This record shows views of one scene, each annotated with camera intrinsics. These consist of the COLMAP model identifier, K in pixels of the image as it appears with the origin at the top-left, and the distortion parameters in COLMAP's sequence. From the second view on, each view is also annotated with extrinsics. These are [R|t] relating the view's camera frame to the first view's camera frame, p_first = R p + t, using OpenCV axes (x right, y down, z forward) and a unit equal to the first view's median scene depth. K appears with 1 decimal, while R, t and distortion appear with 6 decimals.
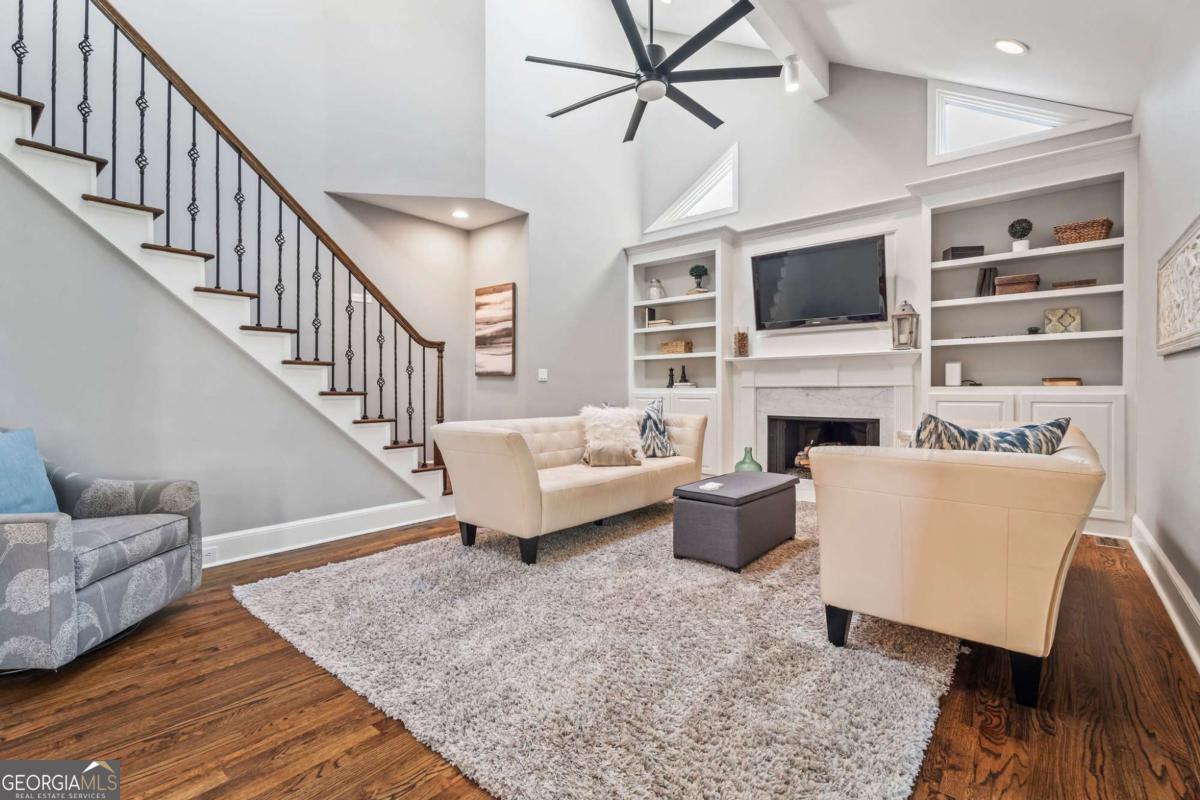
lens RADIAL K [[534.6, 0, 623.8], [0, 534.6, 384.4], [0, 0, 1]] dist [0.040919, 0.000191]
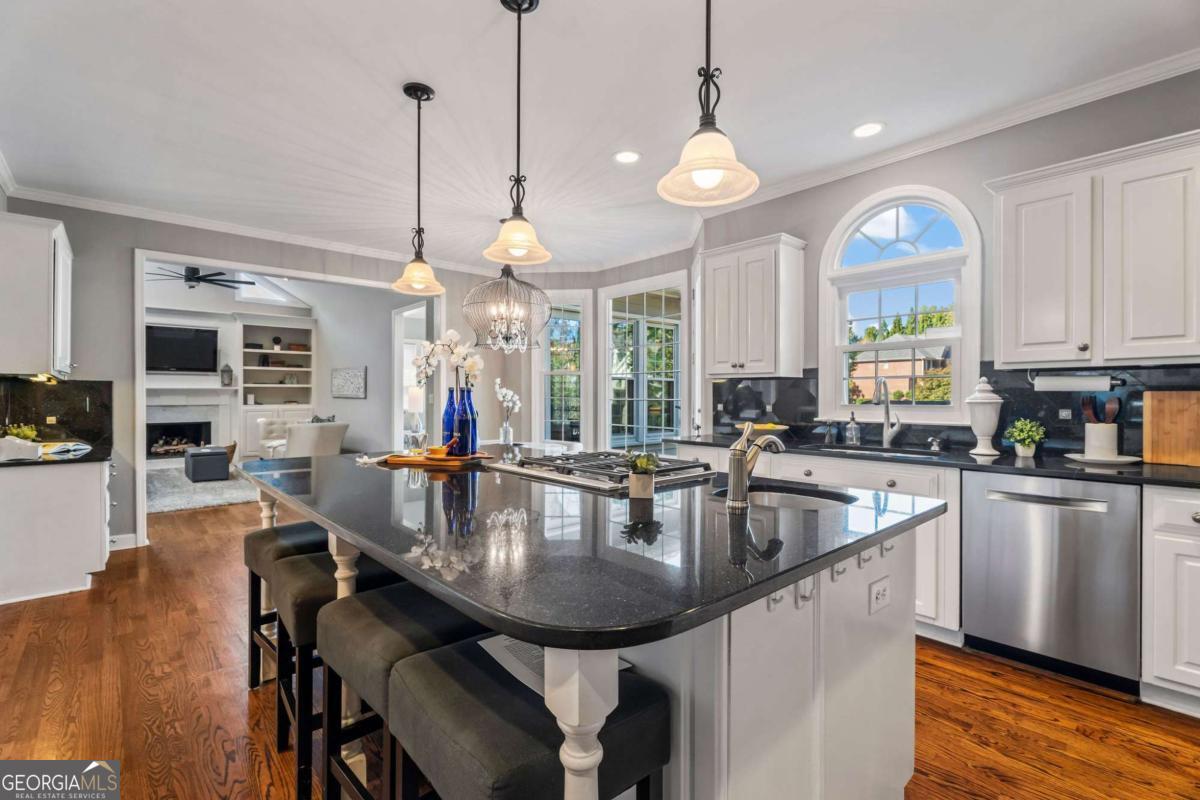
lens RADIAL K [[544.1, 0, 597.7], [0, 544.1, 387.8], [0, 0, 1]] dist [0.001336, 0.000090]
pose [[0.163675, 0.012690, 0.986433, -1.284744], [-0.008845, 0.999896, -0.011395, -0.049996], [-0.986475, -0.006860, 0.163771, -0.730073]]
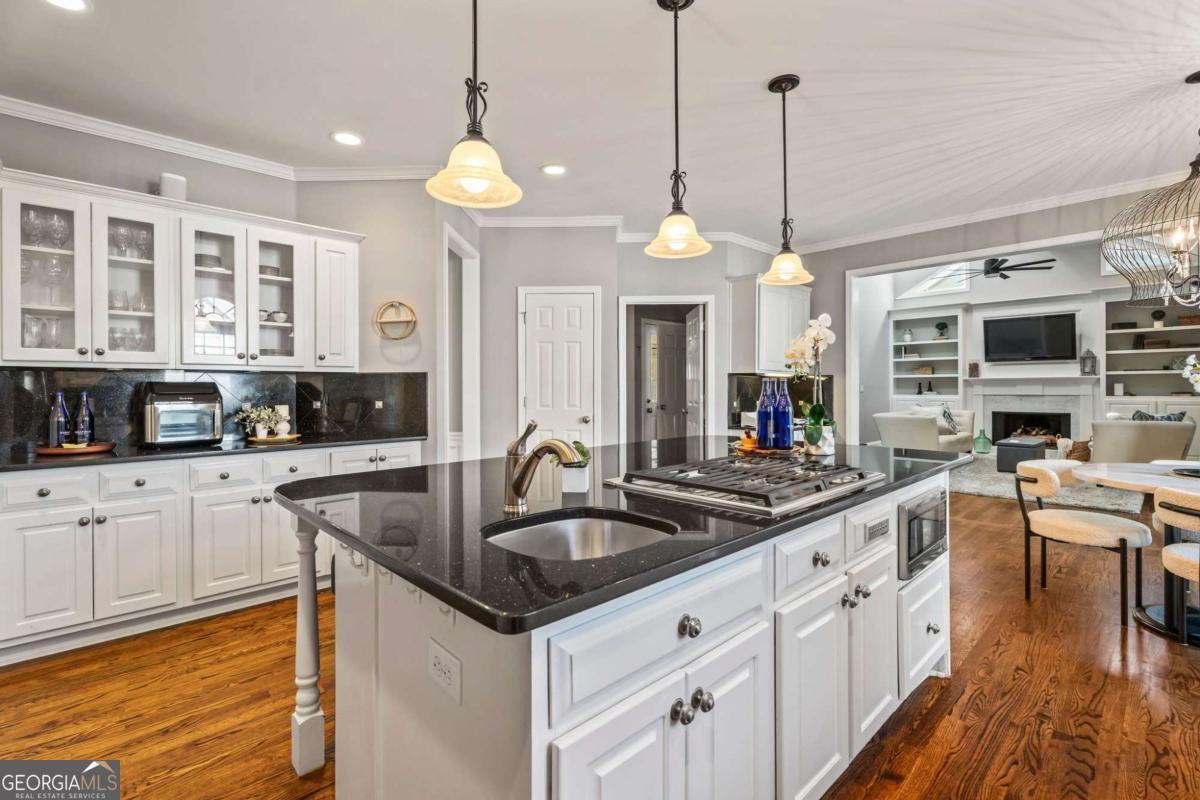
lens RADIAL K [[544.1, 0, 597.7], [0, 544.1, 387.8], [0, 0, 1]] dist [0.001336, 0.000090]
pose [[0.989828, -0.003621, -0.142220, -0.856871], [0.005391, 0.999913, 0.012062, -0.053248], [0.142164, -0.012706, 0.989762, -1.058101]]
